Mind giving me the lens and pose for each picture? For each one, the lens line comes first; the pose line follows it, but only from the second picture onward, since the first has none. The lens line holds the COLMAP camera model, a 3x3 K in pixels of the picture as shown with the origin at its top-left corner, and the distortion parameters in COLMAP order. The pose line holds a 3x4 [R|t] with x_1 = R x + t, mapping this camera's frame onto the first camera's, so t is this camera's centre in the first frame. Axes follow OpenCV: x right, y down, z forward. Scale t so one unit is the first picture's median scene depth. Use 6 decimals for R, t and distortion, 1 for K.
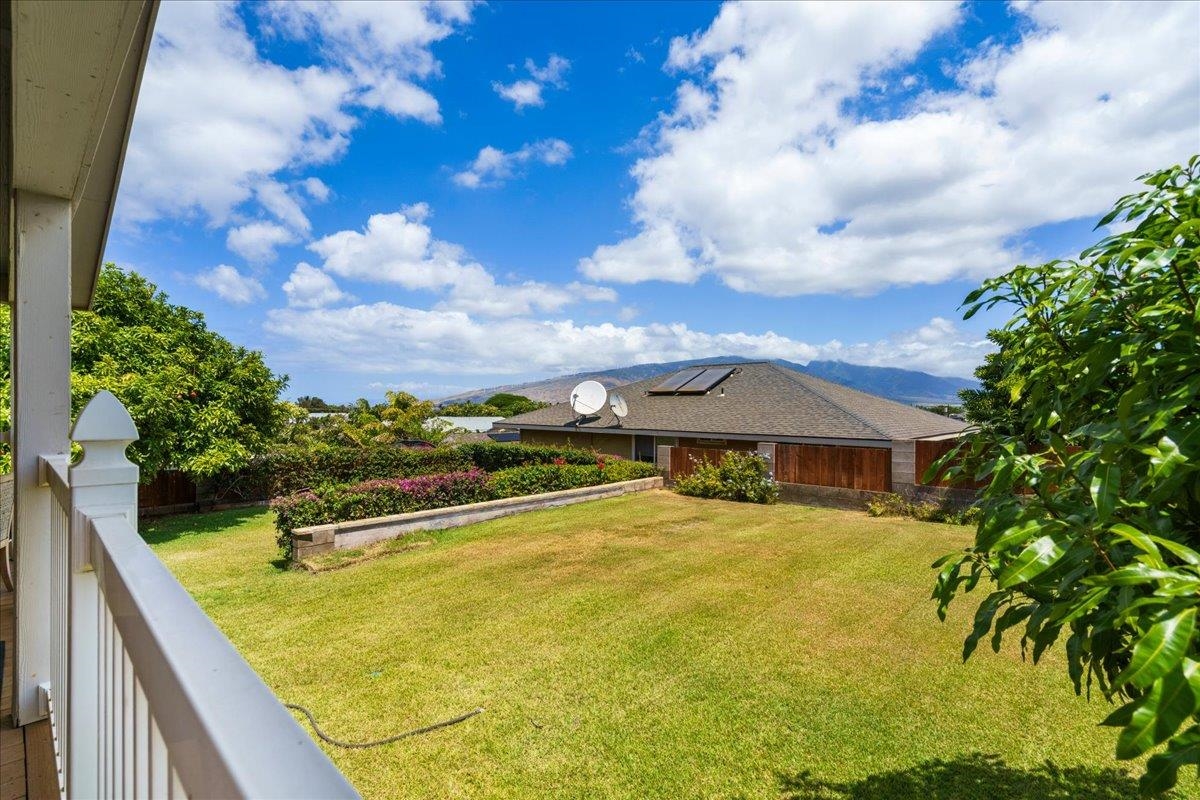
lens RADIAL K [[566.6, 0, 582.9], [0, 566.6, 412.3], [0, 0, 1]] dist [-0.002919, 0.000176]
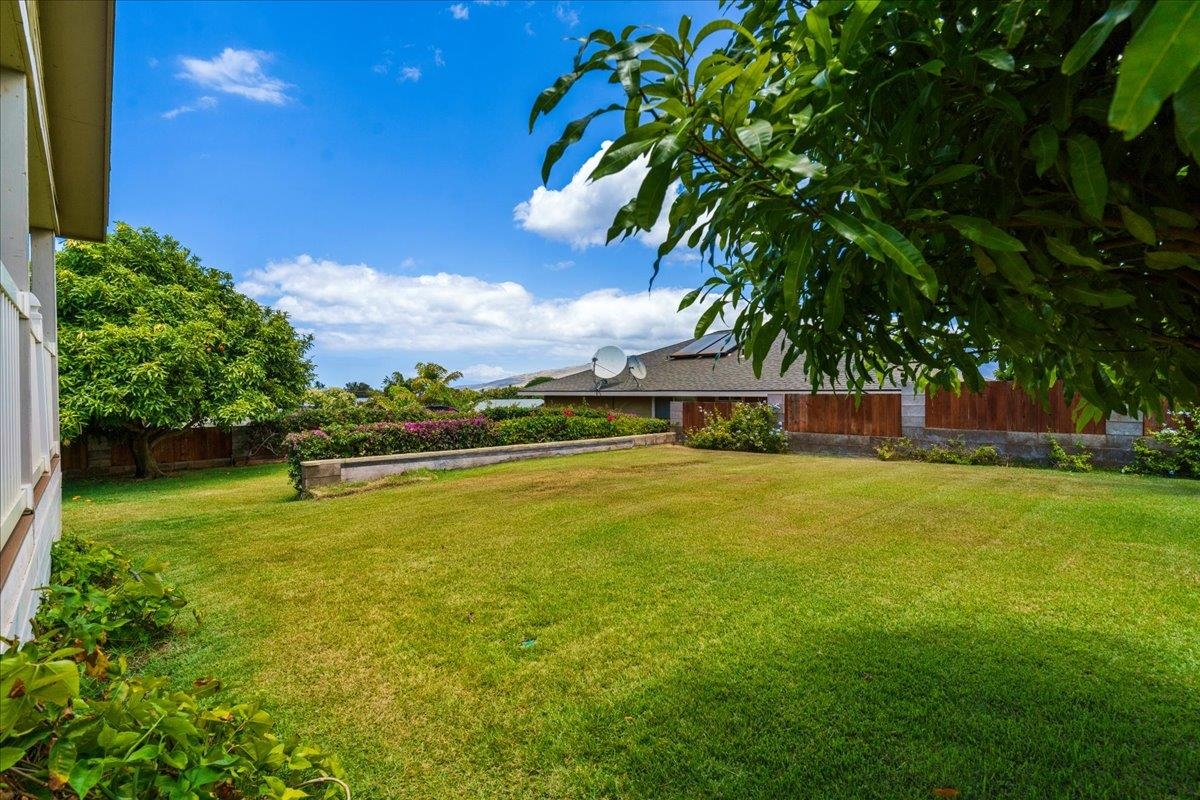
lens RADIAL K [[566.6, 0, 580.3], [0, 566.6, 394.4], [0, 0, 1]] dist [-0.002919, 0.000176]
pose [[0.996943, -0.012321, -0.077154, 0.066592], [0.012063, 0.999920, -0.003813, 0.062909], [0.077195, 0.002871, 0.997012, -0.017102]]
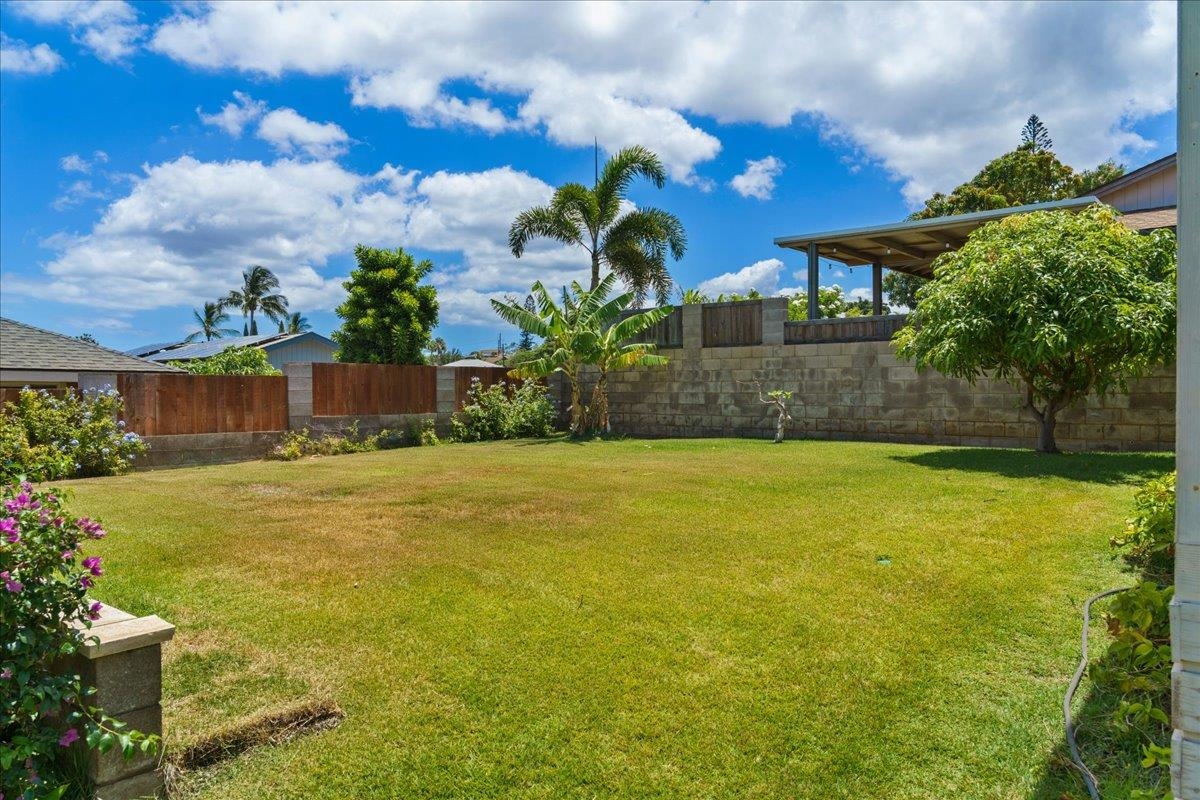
lens RADIAL K [[816.1, 0, 597.9], [0, 816.1, 393.8], [0, 0, 1]] dist [-0.000472, -0.002044]
pose [[-0.054112, -0.014820, 0.998425, -0.592792], [0.006297, 0.999865, 0.015183, 0.074922], [-0.998515, 0.007109, -0.054012, 0.610583]]
